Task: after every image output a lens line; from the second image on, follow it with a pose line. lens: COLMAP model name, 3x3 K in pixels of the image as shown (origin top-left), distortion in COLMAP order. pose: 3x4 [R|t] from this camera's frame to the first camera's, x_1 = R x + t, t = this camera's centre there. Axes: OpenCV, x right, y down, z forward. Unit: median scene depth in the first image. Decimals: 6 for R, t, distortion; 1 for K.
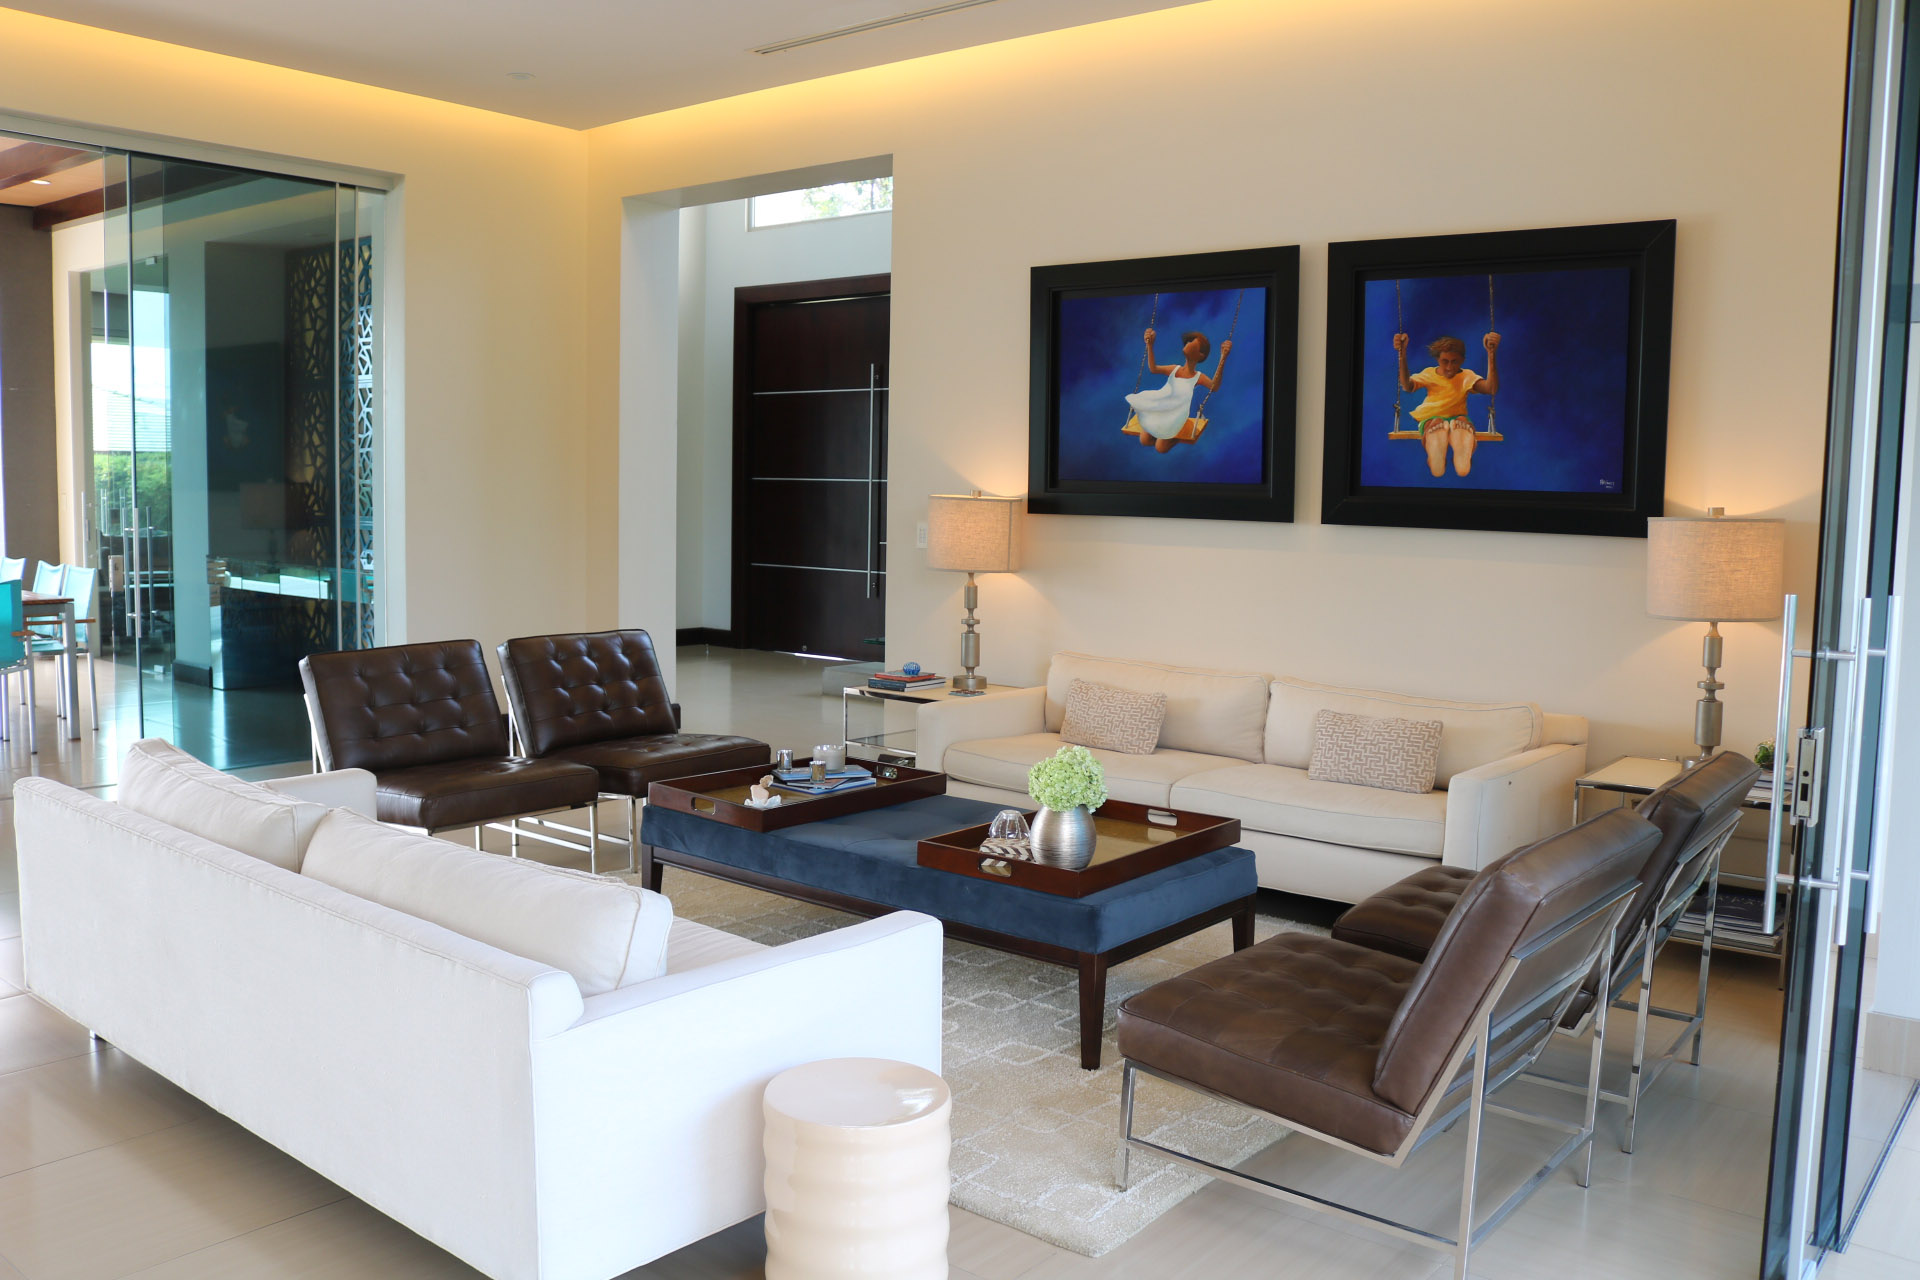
lens RADIAL K [[1589.8, 0, 960.5], [0, 1589.8, 642.2], [0, 0, 1]] dist [-0.086013, 0.000339]
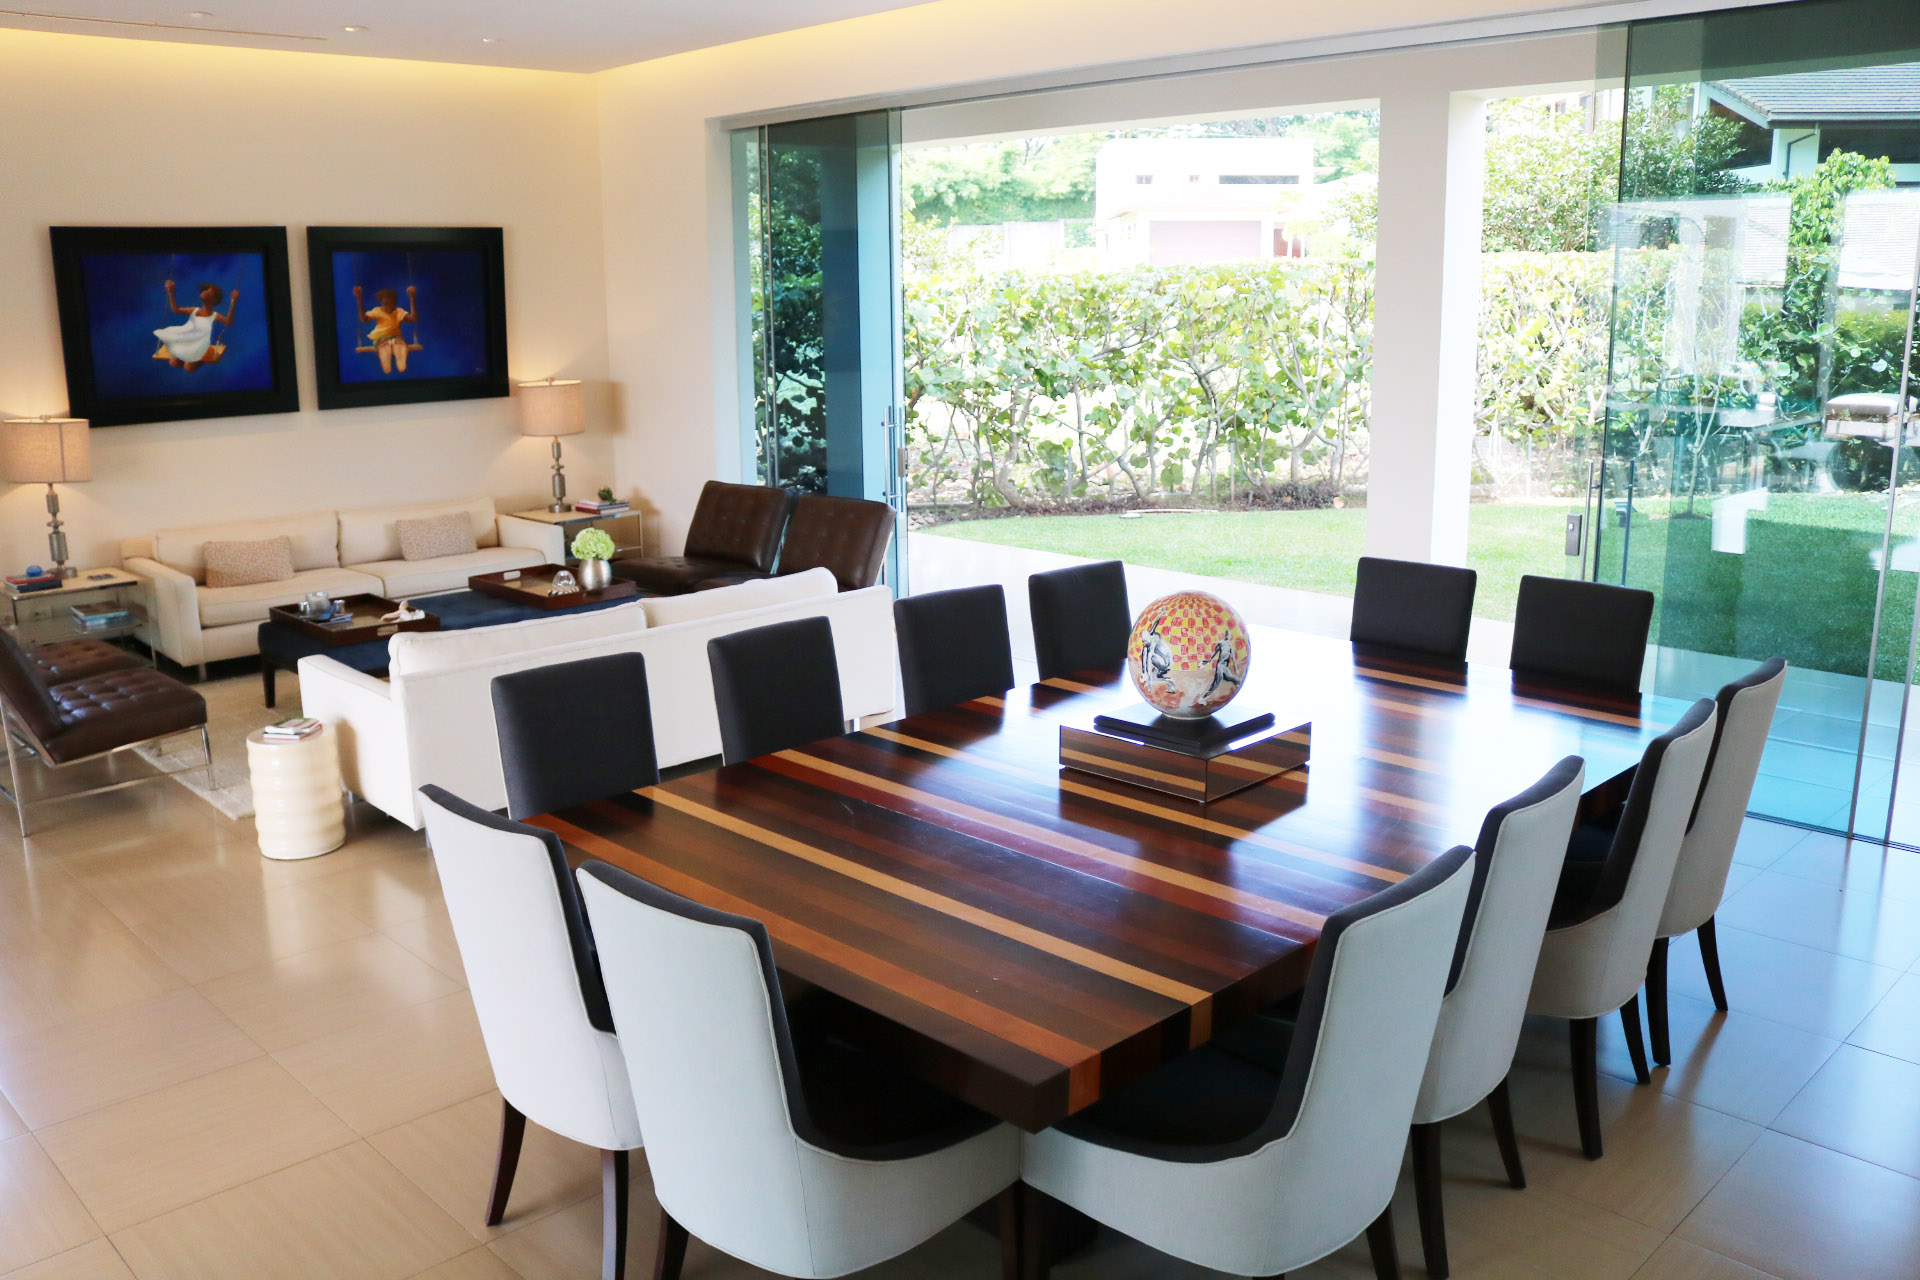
lens RADIAL K [[1589.8, 0, 960.4], [0, 1589.8, 639.8], [0, 0, 1]] dist [-0.086013, 0.000339]
pose [[0.121912, -0.231193, 0.965239, -1.199182], [0.123785, 0.968442, 0.216326, -0.108441], [-0.984792, 0.093109, 0.146683, 0.179316]]
